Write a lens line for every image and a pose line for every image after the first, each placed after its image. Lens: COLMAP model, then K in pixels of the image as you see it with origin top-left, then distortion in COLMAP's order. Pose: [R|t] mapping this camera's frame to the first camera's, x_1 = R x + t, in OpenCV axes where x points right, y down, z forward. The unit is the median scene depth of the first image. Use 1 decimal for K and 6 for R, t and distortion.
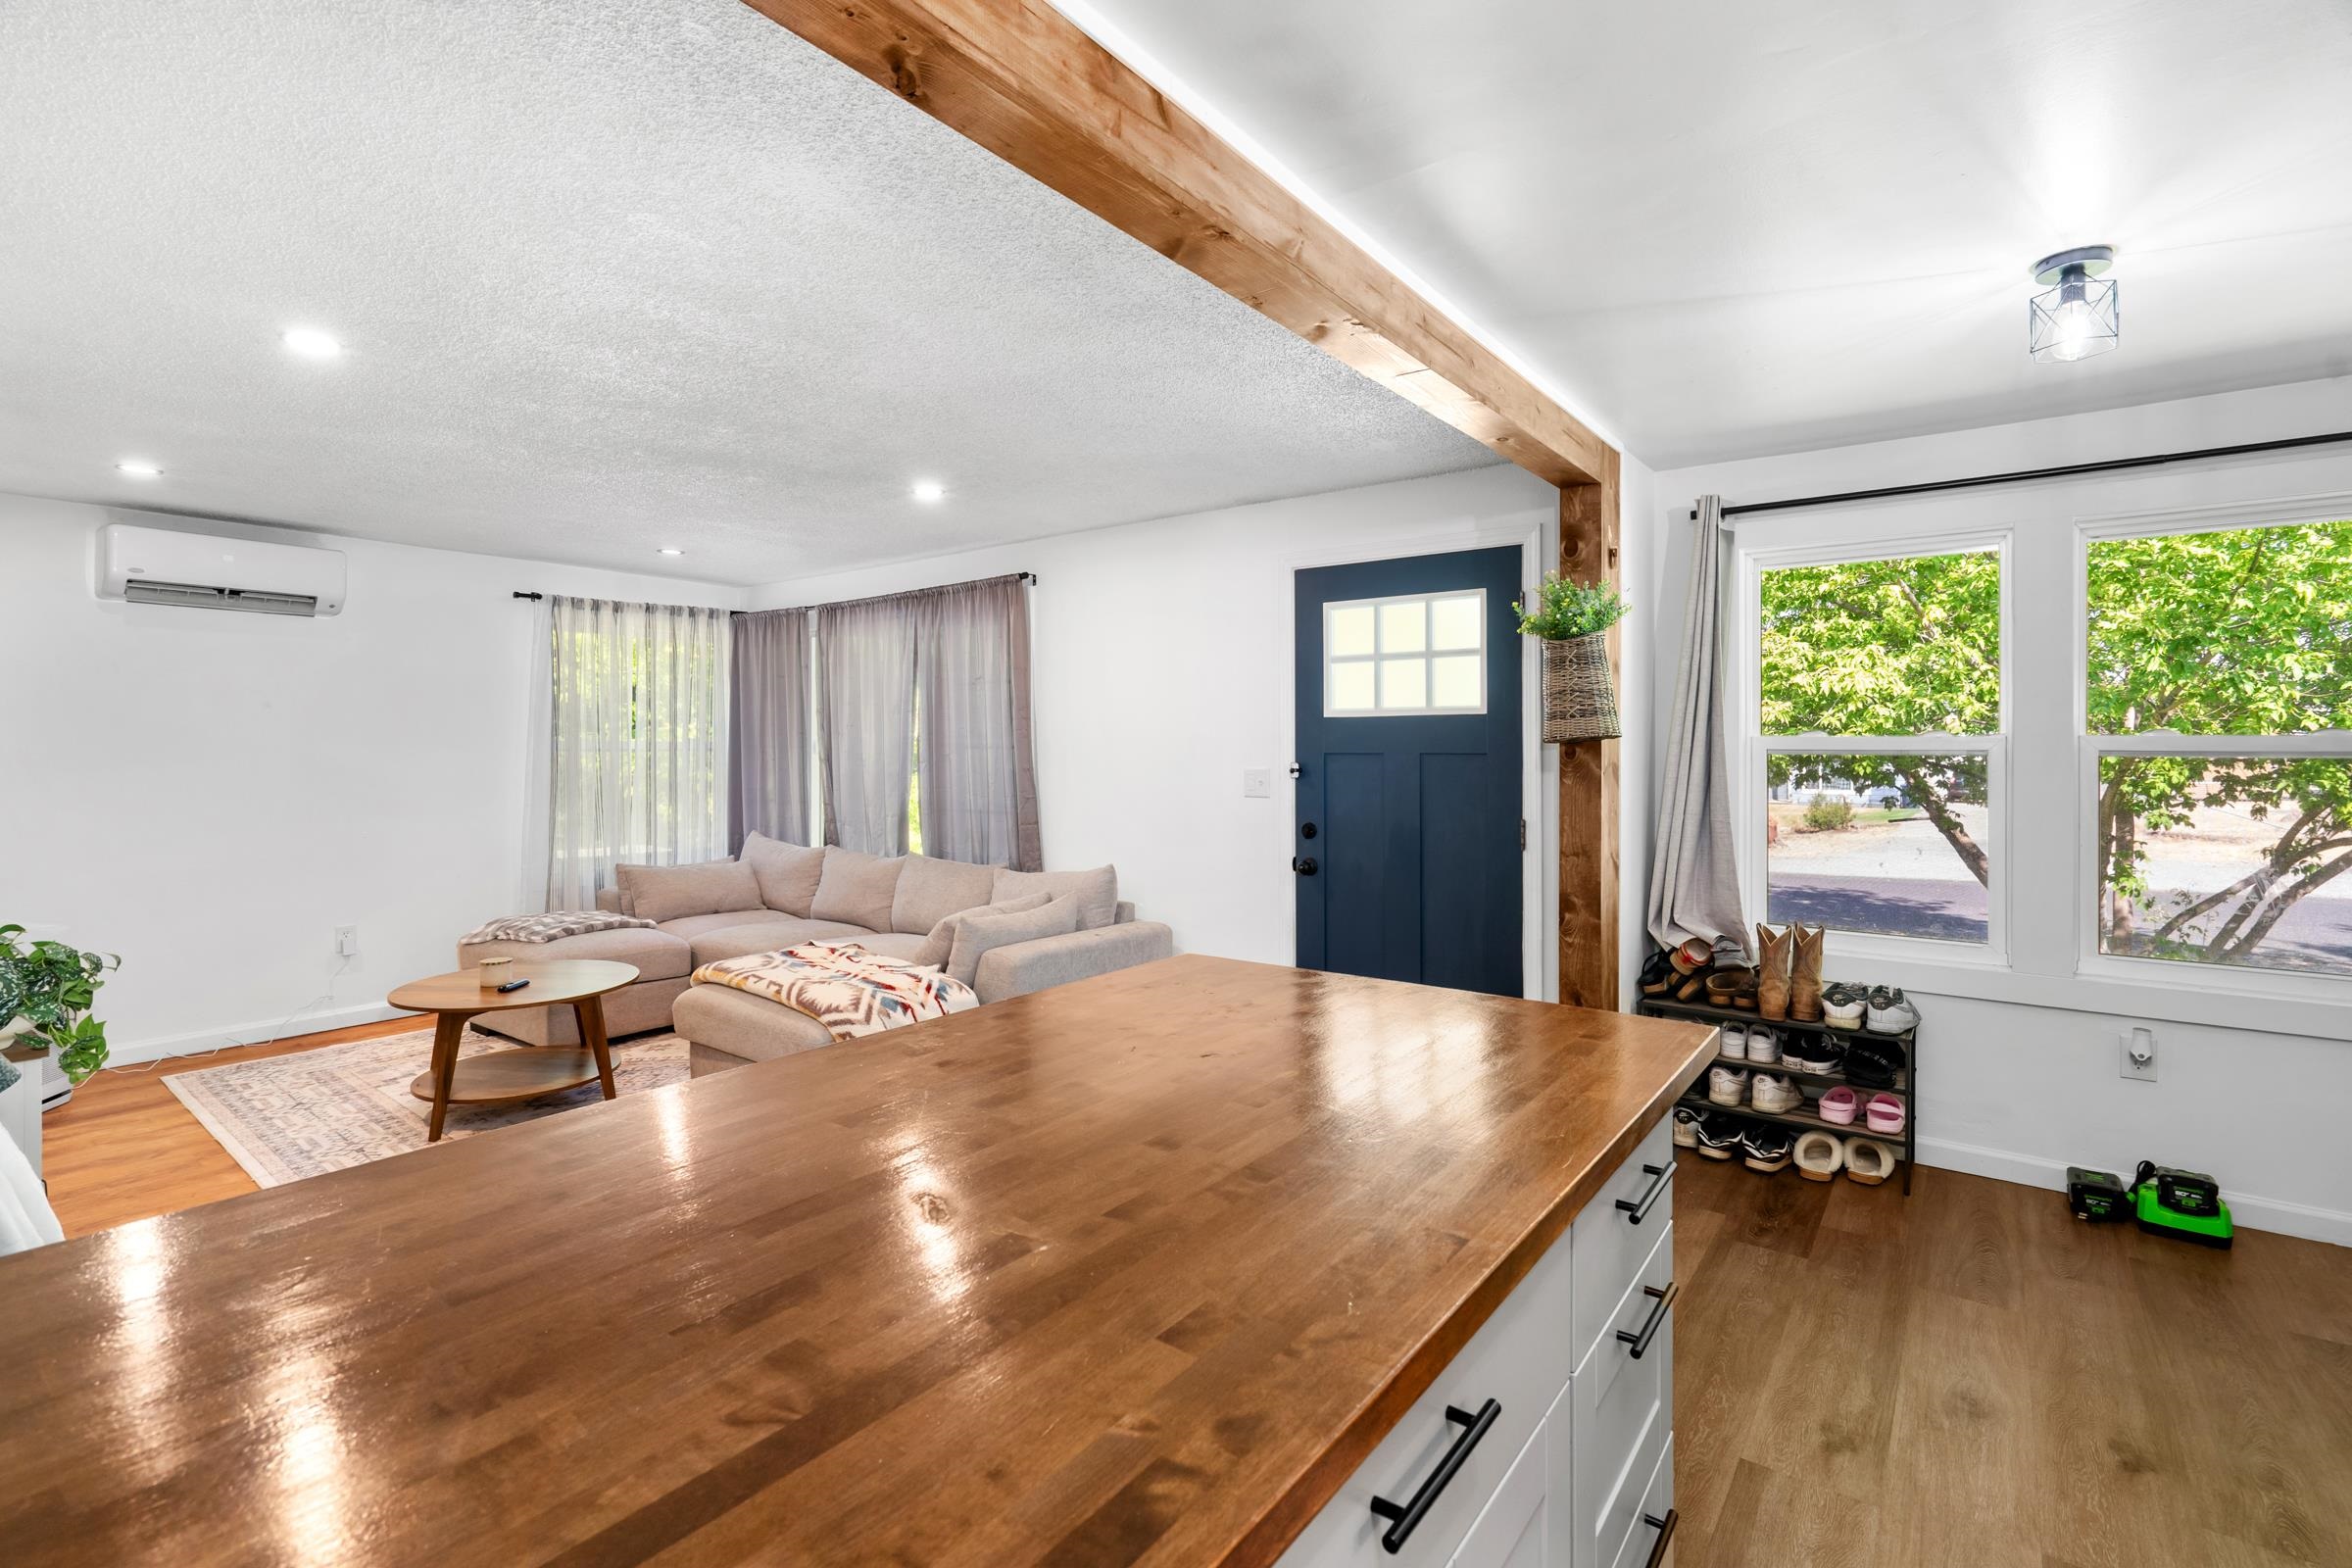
lens RADIAL K [[1066.3, 0, 1166.2], [0, 1066.3, 741.1], [0, 0, 1]] dist [-0.004601, 0.000497]
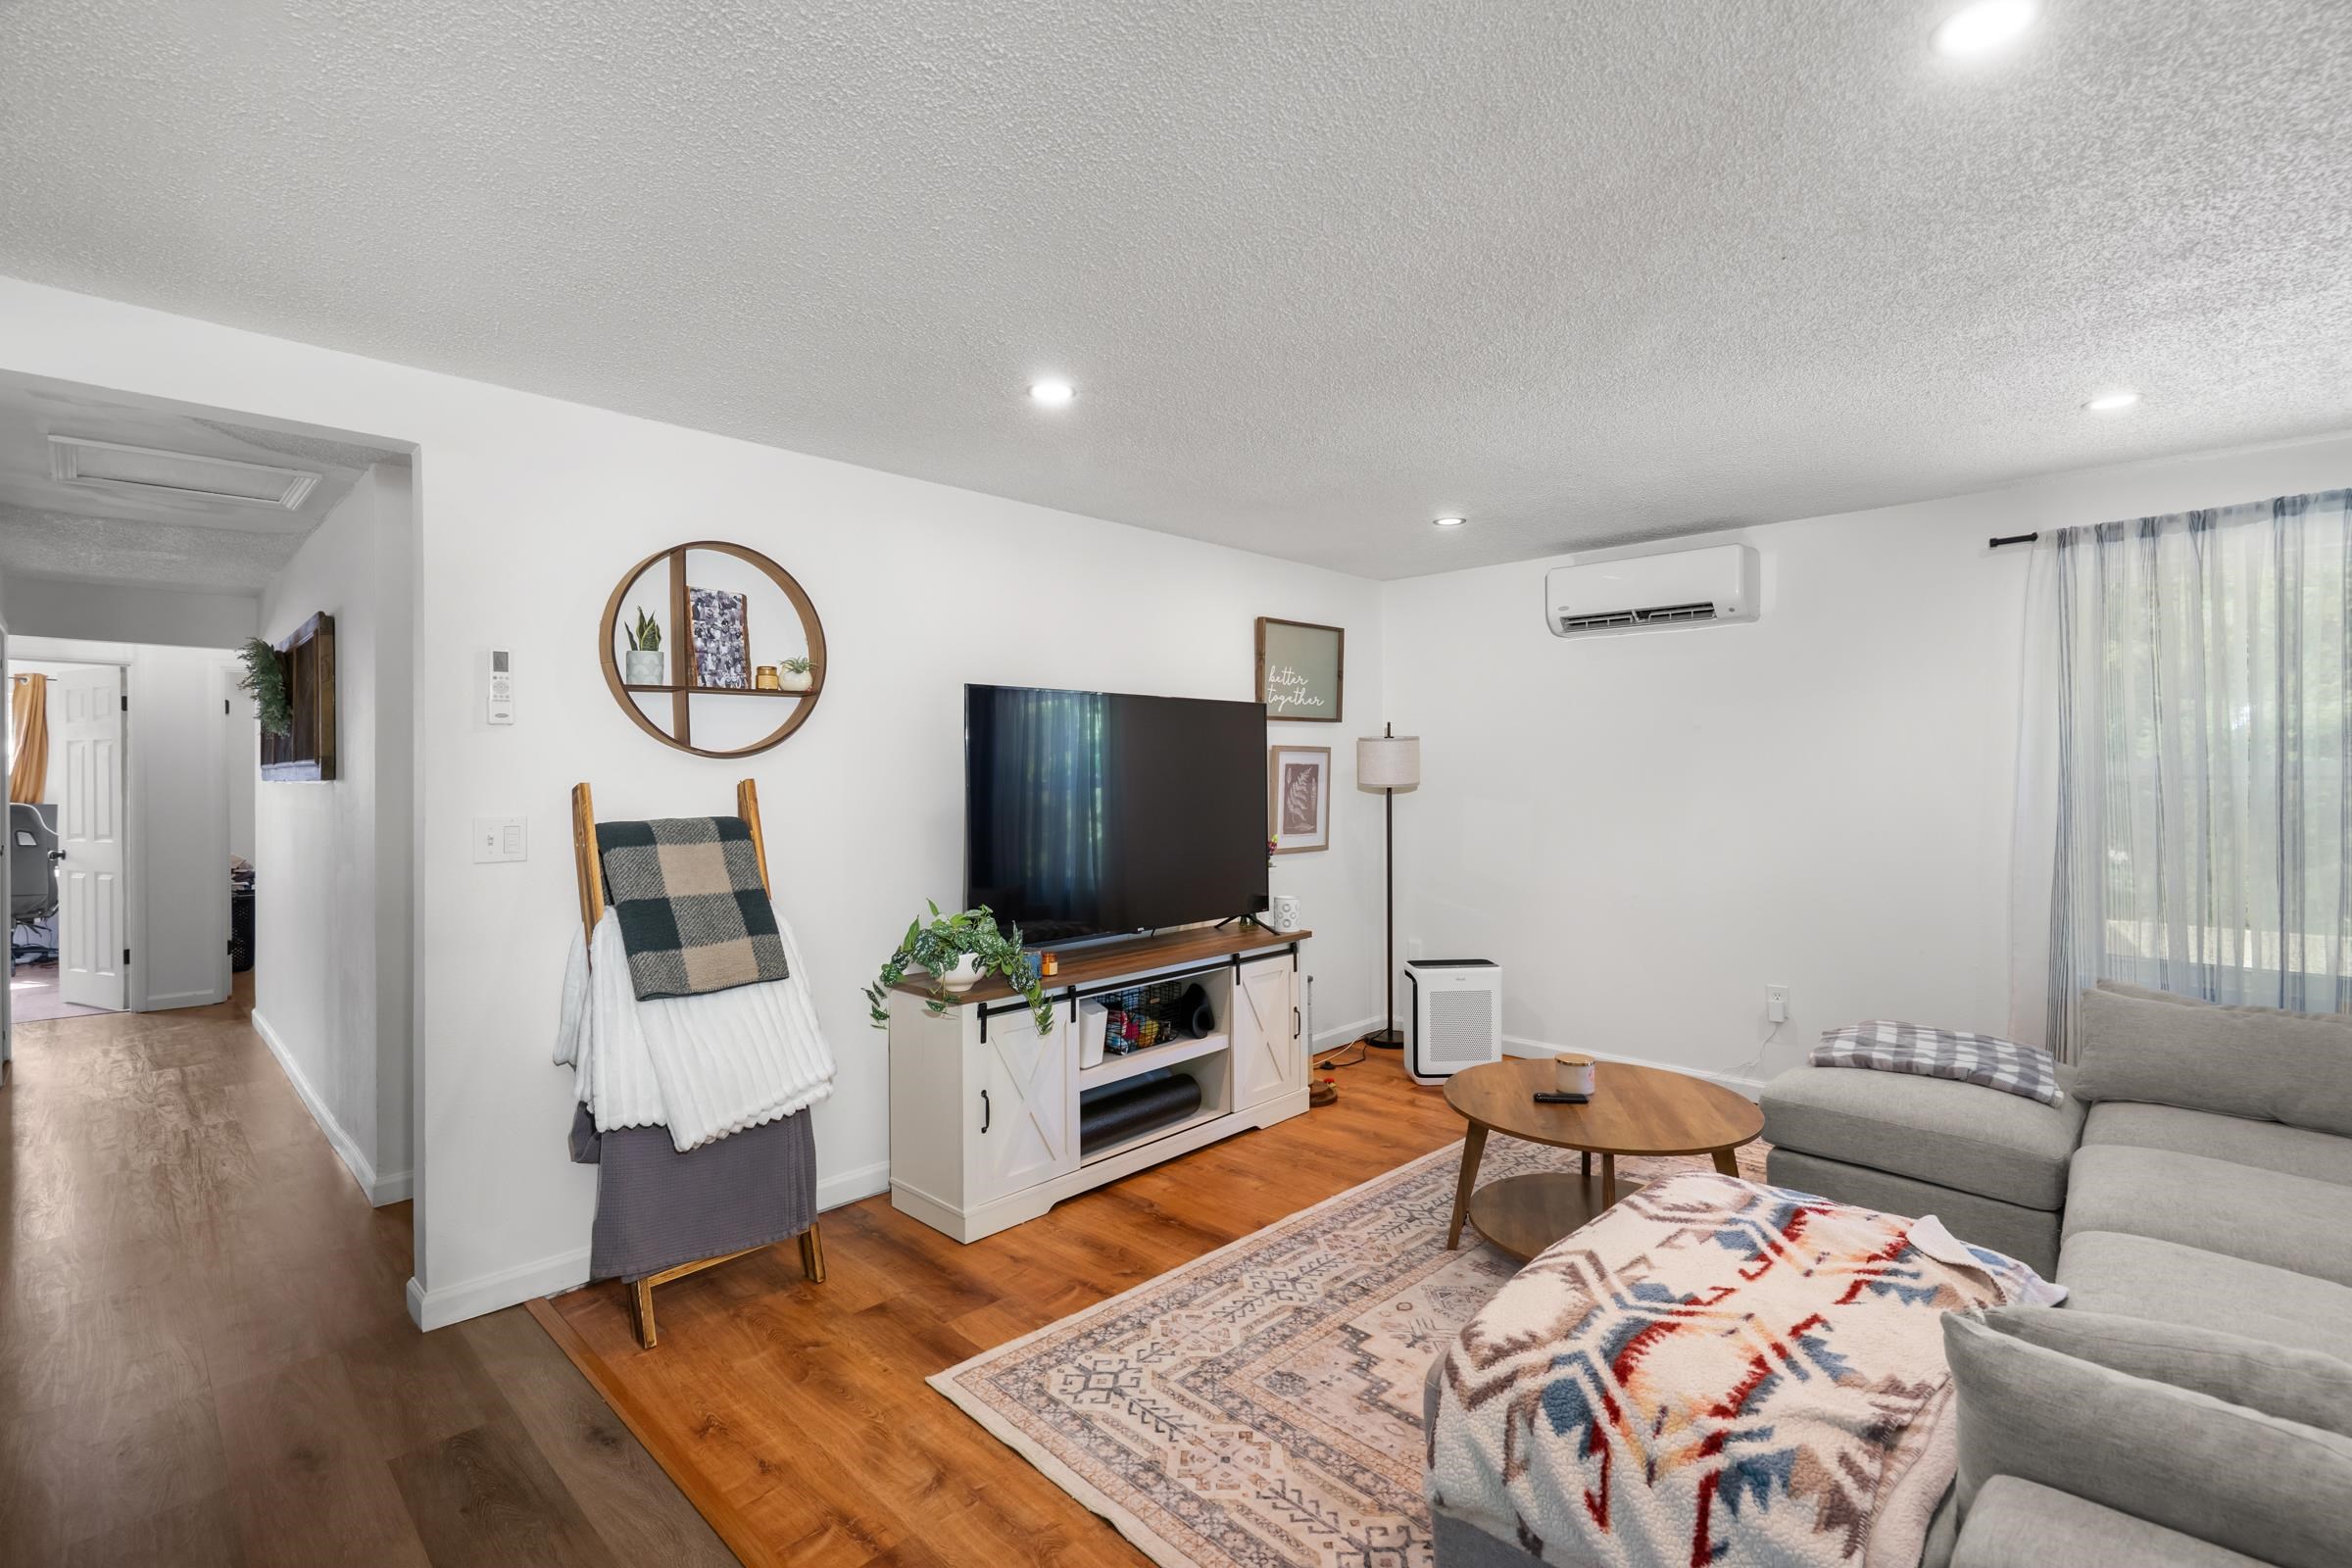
lens RADIAL K [[1066.3, 0, 1169.7], [0, 1066.3, 769.2], [0, 0, 1]] dist [-0.004601, 0.000497]
pose [[-0.138217, -0.004405, -0.990392, 0.148778], [0.008007, 0.999952, -0.005565, 0.002575], [0.990370, -0.008699, -0.138175, 0.785833]]
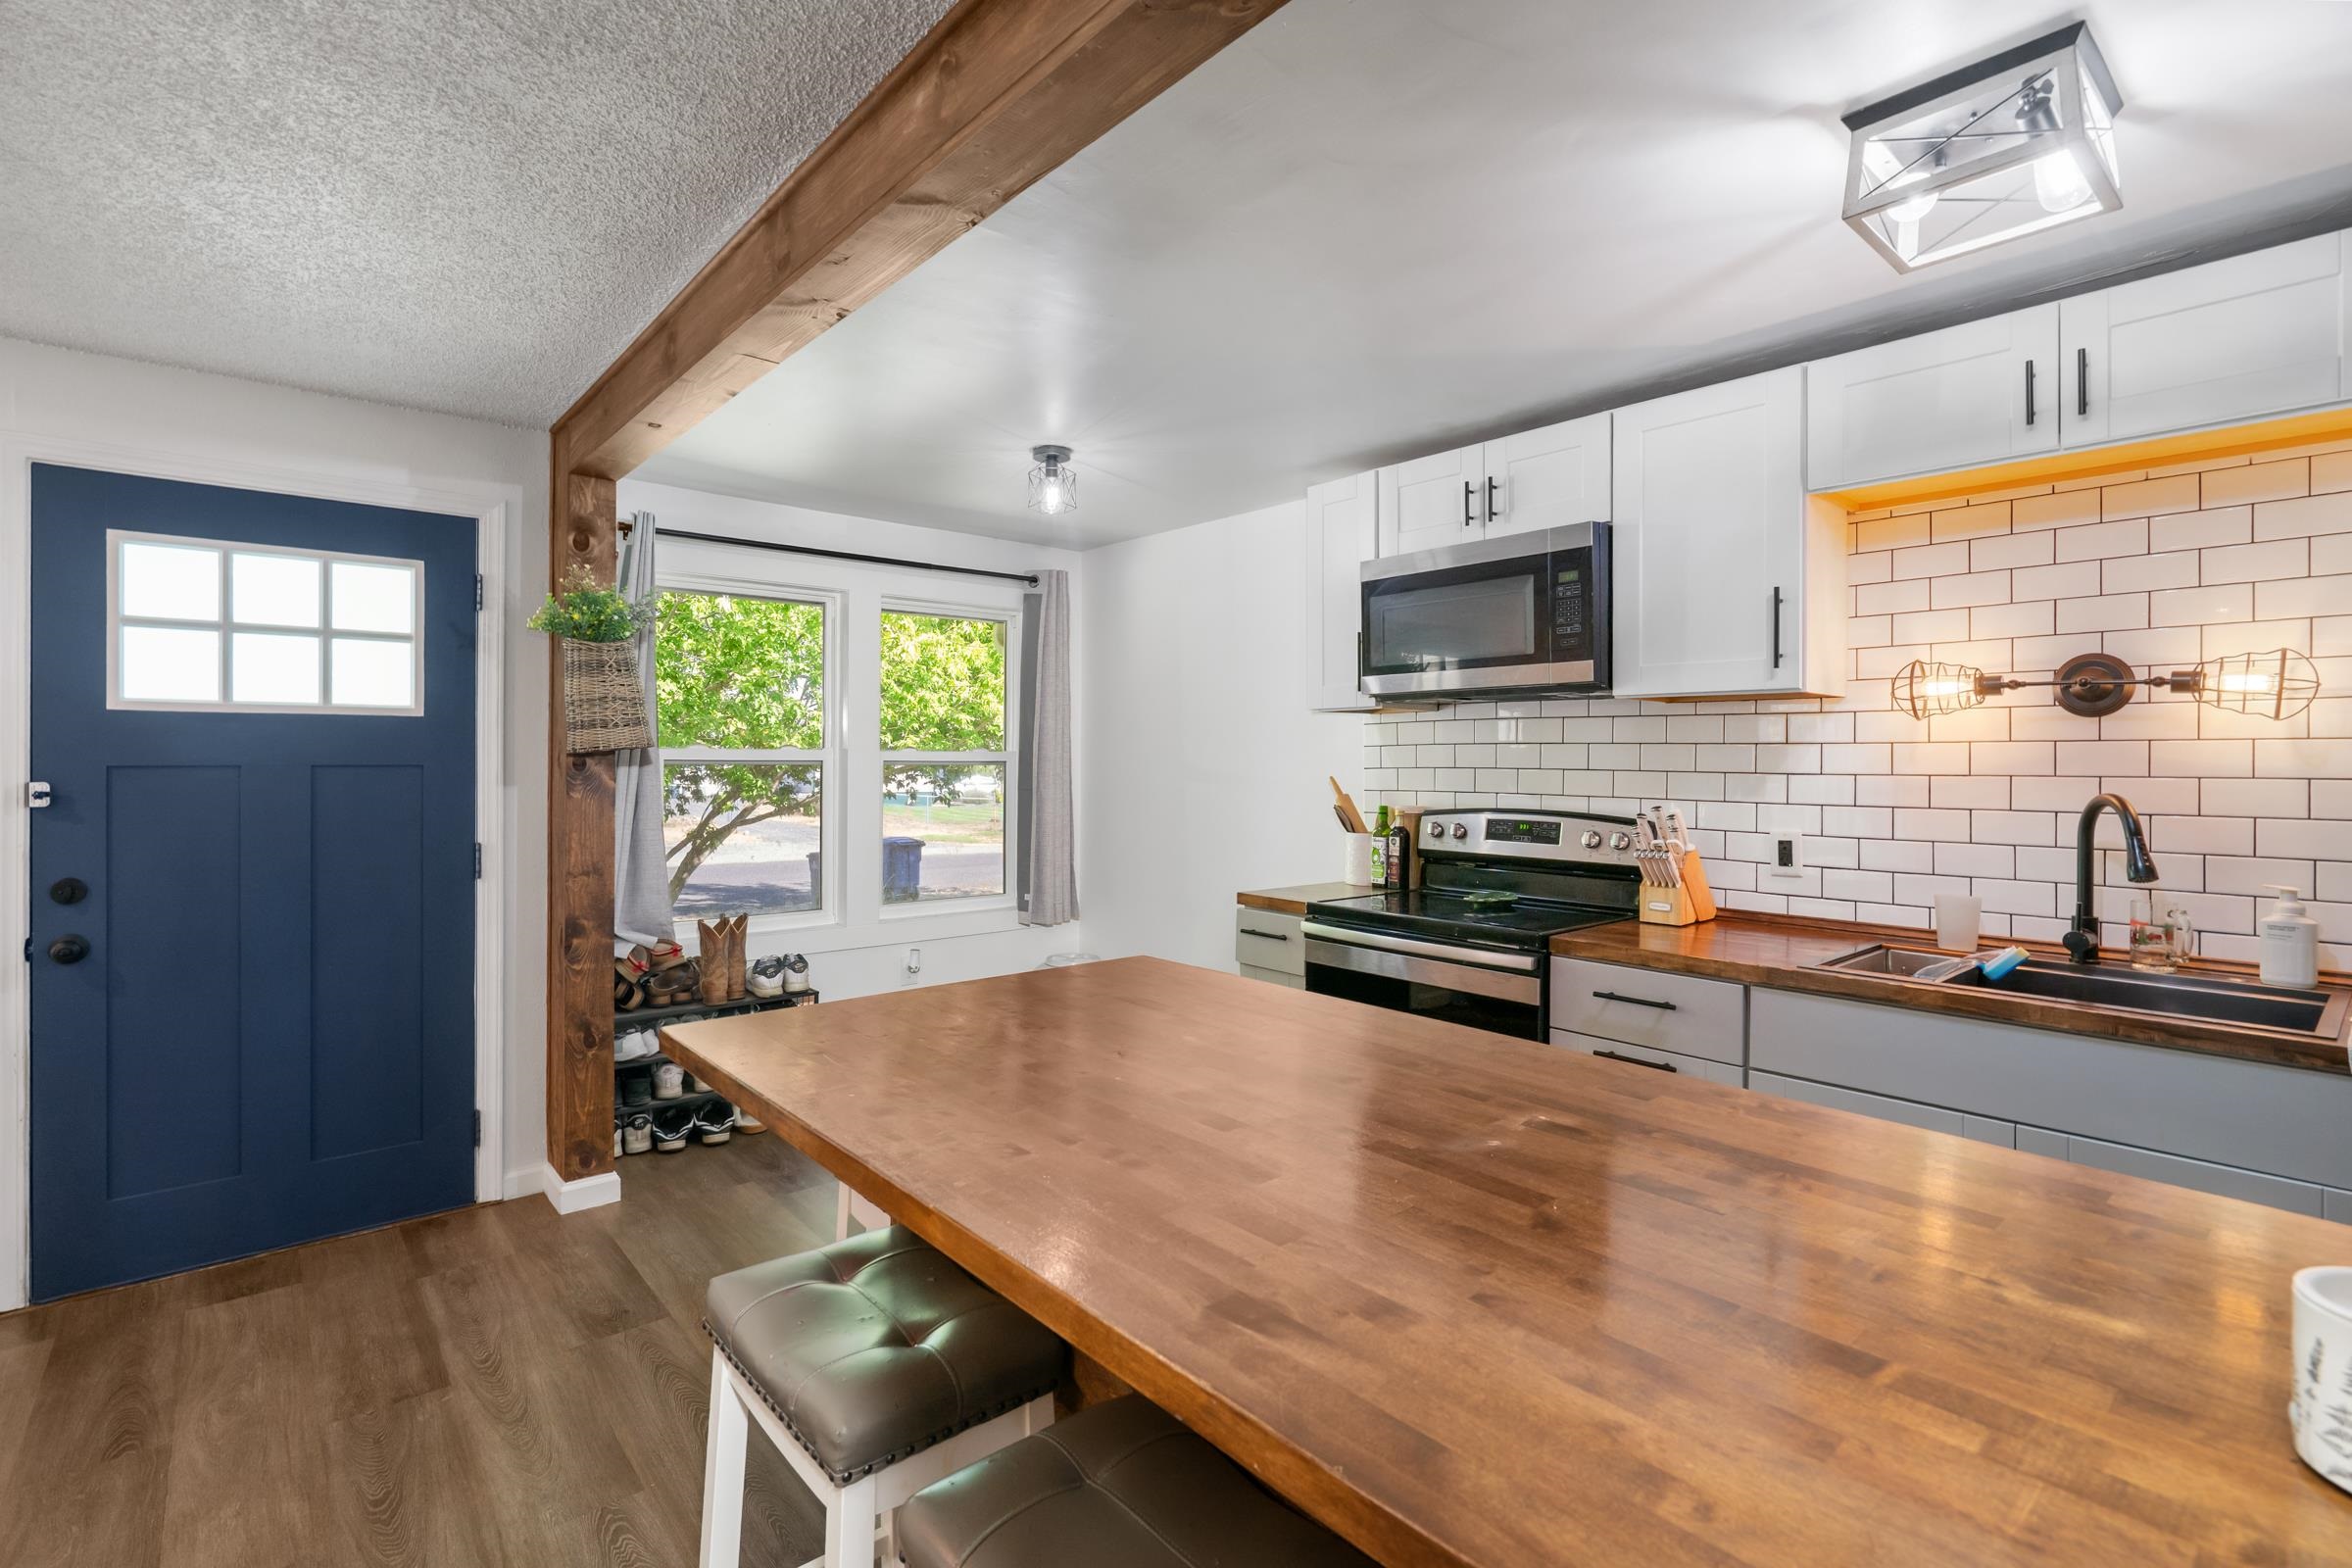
lens RADIAL K [[1066.3, 0, 1175.5], [0, 1066.3, 760.9], [0, 0, 1]] dist [-0.004601, 0.000497]
pose [[0.210213, -0.000757, 0.977655, -0.340889], [-0.009666, 0.999949, 0.002853, 0.000539], [-0.977608, -0.010049, 0.210195, 0.251539]]
